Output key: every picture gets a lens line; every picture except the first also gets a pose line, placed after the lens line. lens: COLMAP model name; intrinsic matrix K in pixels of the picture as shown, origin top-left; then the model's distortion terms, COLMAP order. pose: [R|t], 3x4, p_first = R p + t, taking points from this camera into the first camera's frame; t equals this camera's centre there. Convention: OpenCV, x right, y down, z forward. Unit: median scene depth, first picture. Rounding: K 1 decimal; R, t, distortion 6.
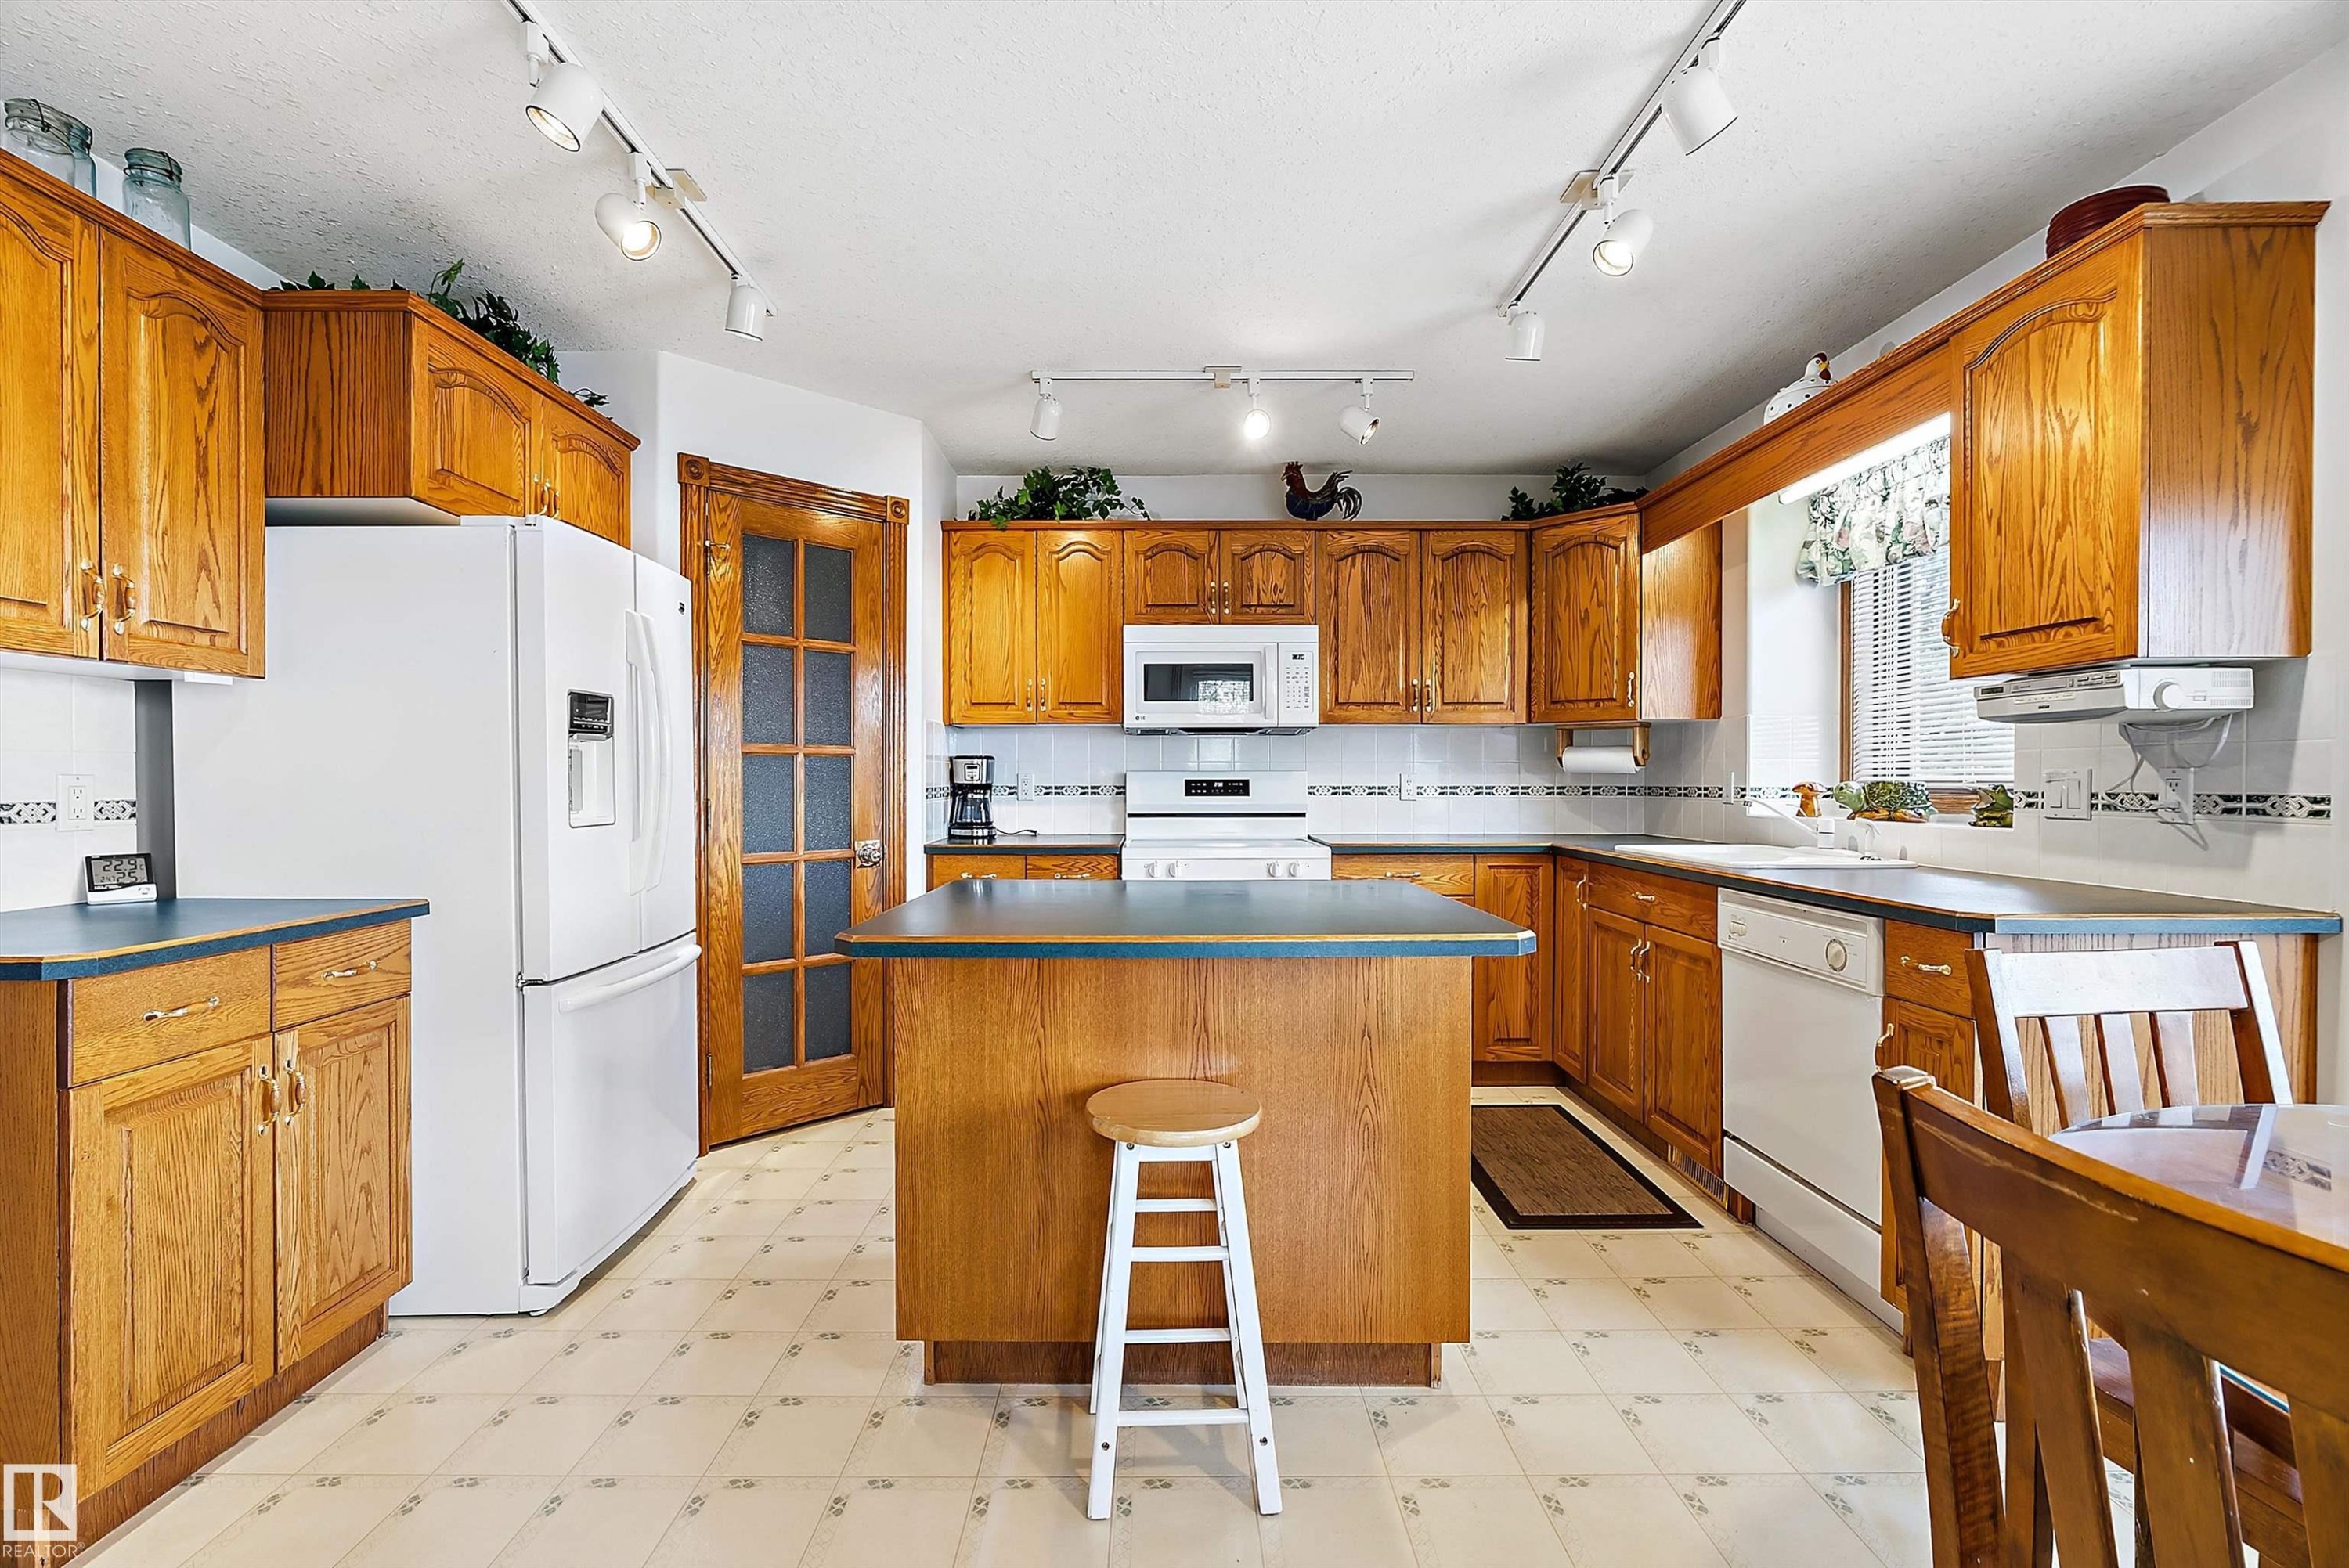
lens RADIAL K [[1038.8, 0, 1157.5], [0, 1038.8, 792.2], [0, 0, 1]] dist [-0.012611, 0.003328]
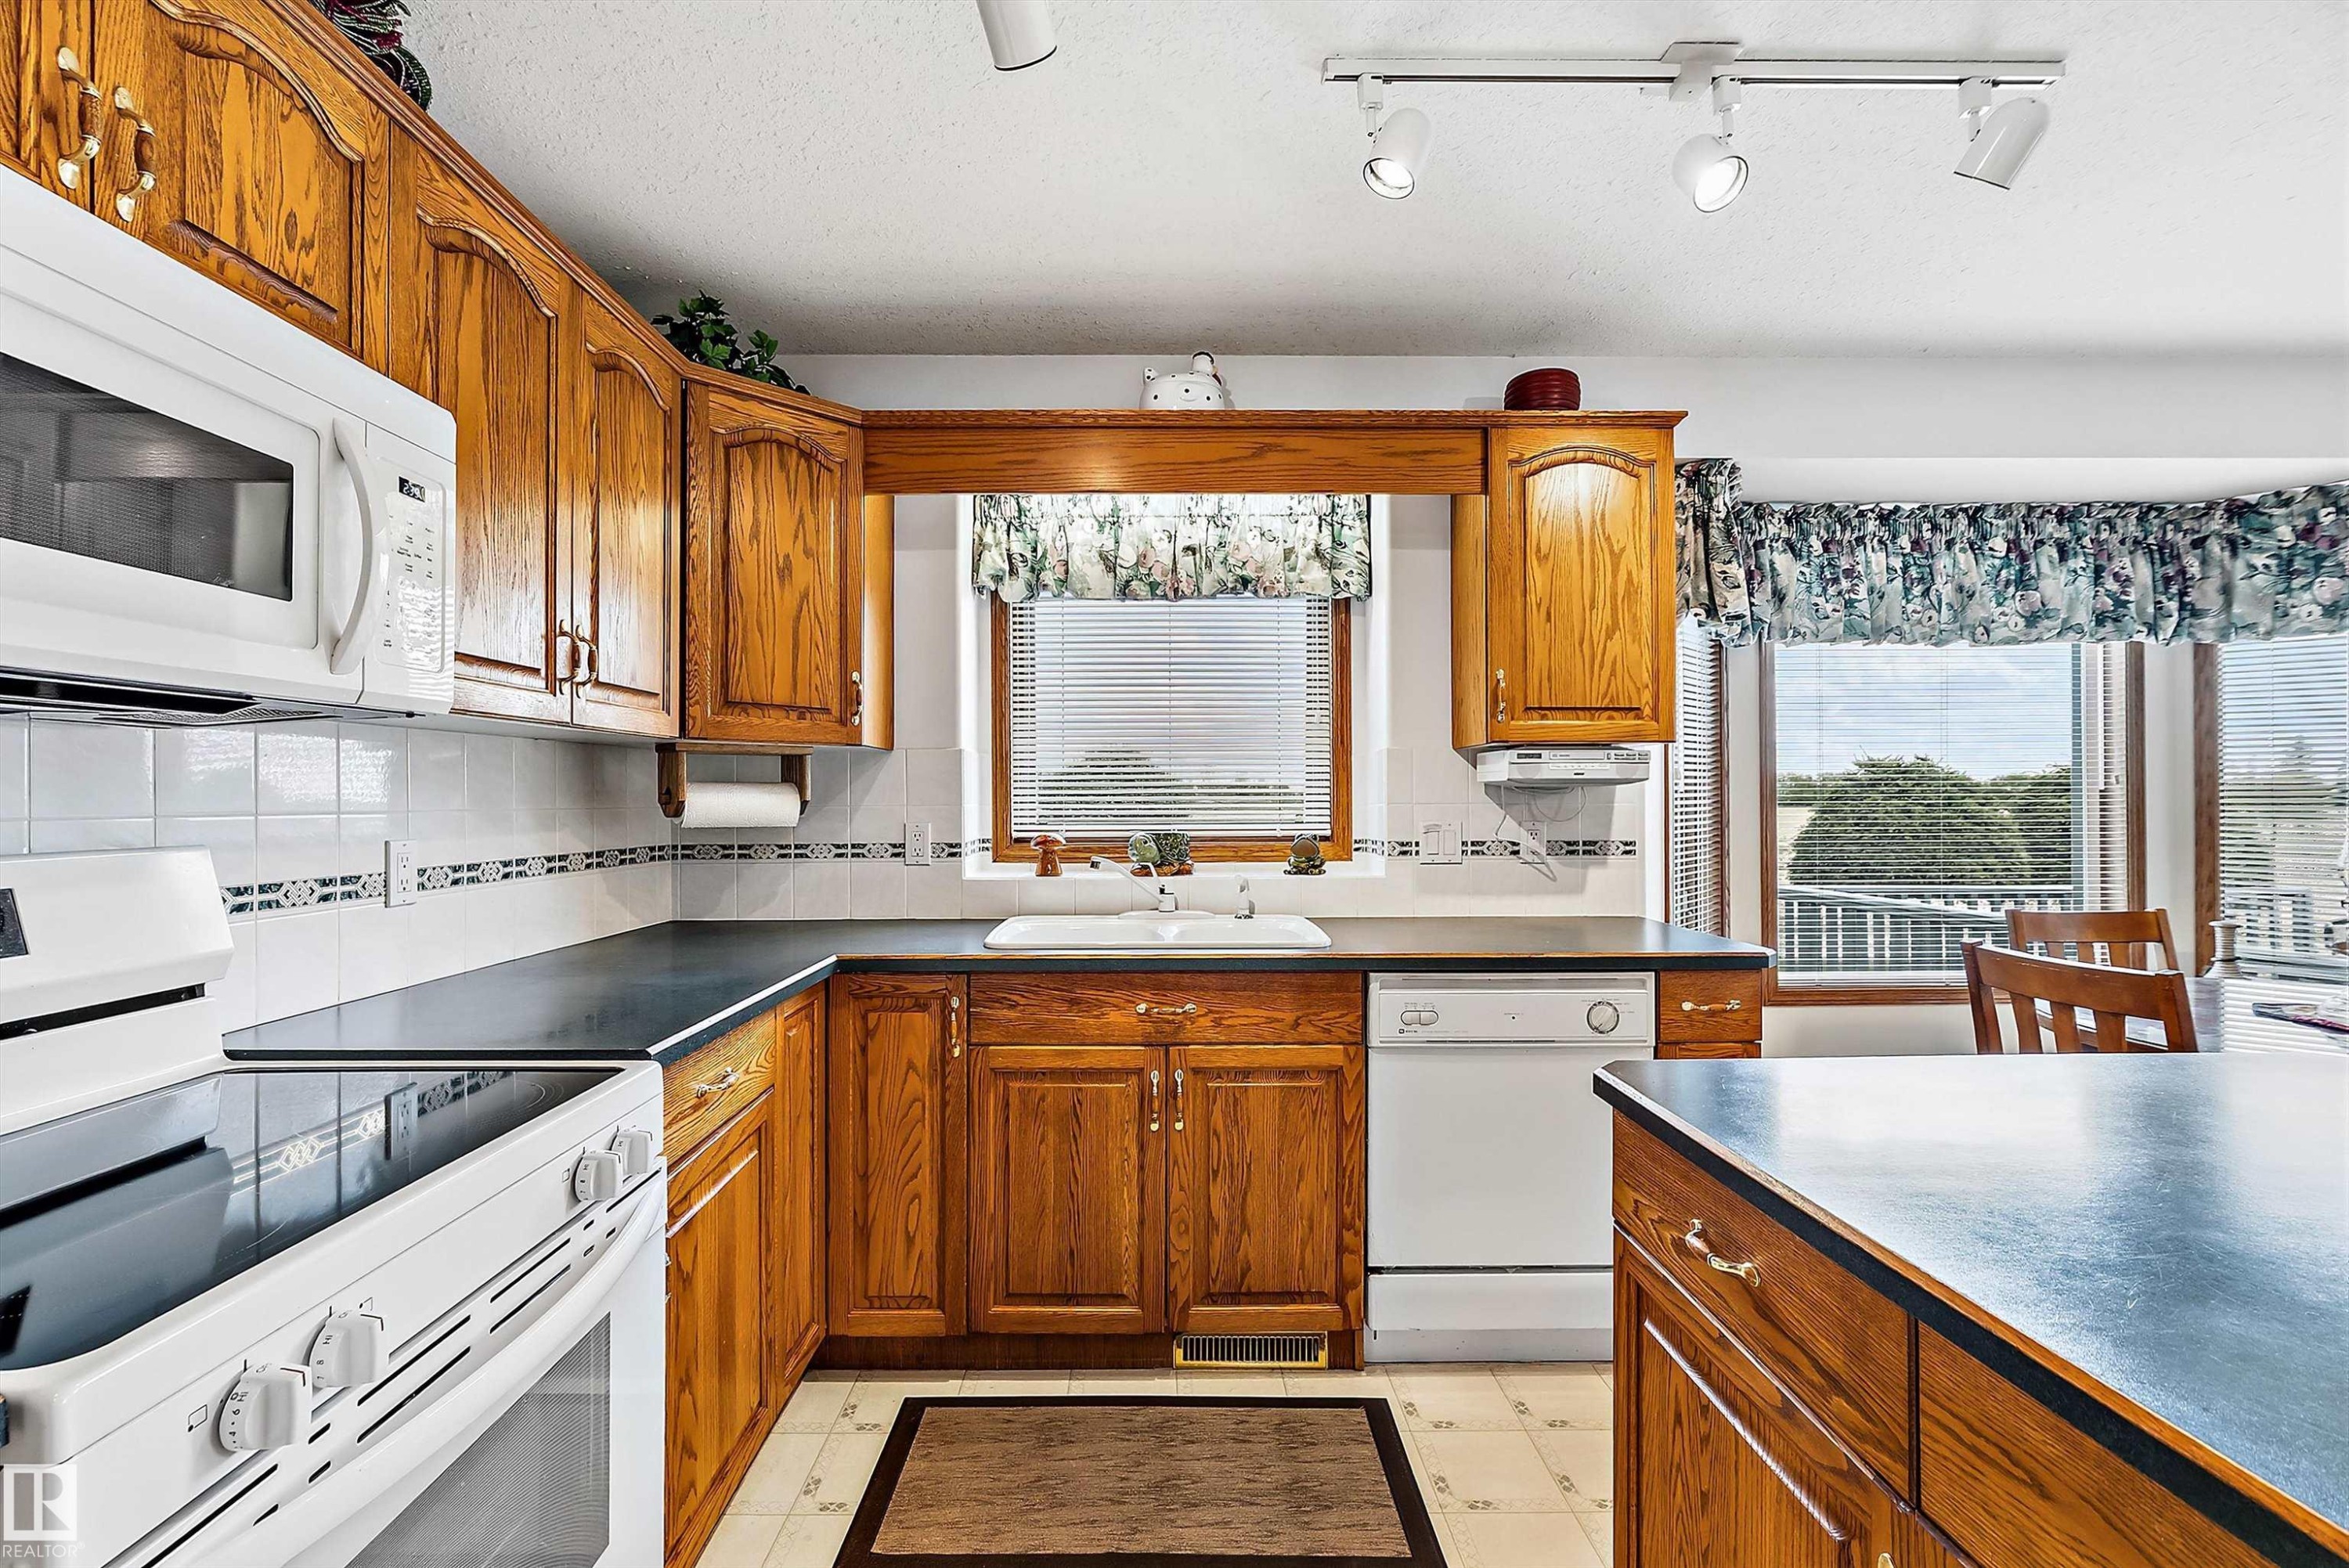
lens RADIAL K [[1038.8, 0, 1157.5], [0, 1038.8, 792.2], [0, 0, 1]] dist [-0.012611, 0.003328]
pose [[-0.005995, 0.005043, 0.999969, -0.310055], [0.015898, 0.999861, -0.004947, -0.055363], [-0.999856, 0.015868, -0.006074, 1.321436]]
